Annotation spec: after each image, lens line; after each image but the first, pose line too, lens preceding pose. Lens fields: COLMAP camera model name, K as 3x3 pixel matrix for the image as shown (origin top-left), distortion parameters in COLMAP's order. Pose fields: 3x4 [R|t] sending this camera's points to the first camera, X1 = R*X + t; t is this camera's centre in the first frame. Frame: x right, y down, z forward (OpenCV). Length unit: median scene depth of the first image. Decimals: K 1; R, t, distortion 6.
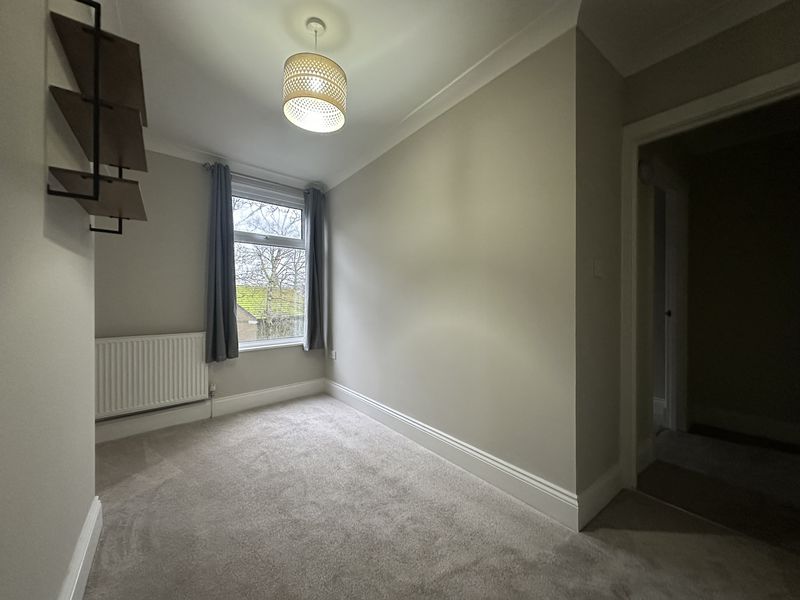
lens RADIAL K [[318.9, 0, 398.6], [0, 318.9, 300.9], [0, 0, 1]] dist [0.002155, 0.000894]
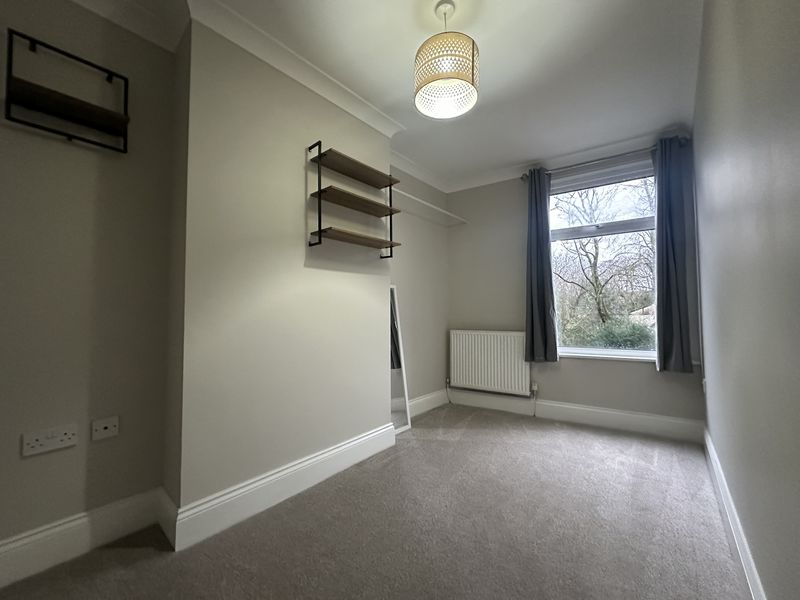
lens RADIAL K [[318.9, 0, 400.9], [0, 318.9, 302.5], [0, 0, 1]] dist [0.002155, 0.000894]
pose [[0.234530, -0.029607, -0.971658, 0.322218], [0.002754, 0.999552, -0.029792, 0.028891], [0.972105, 0.004311, 0.234507, 0.339854]]
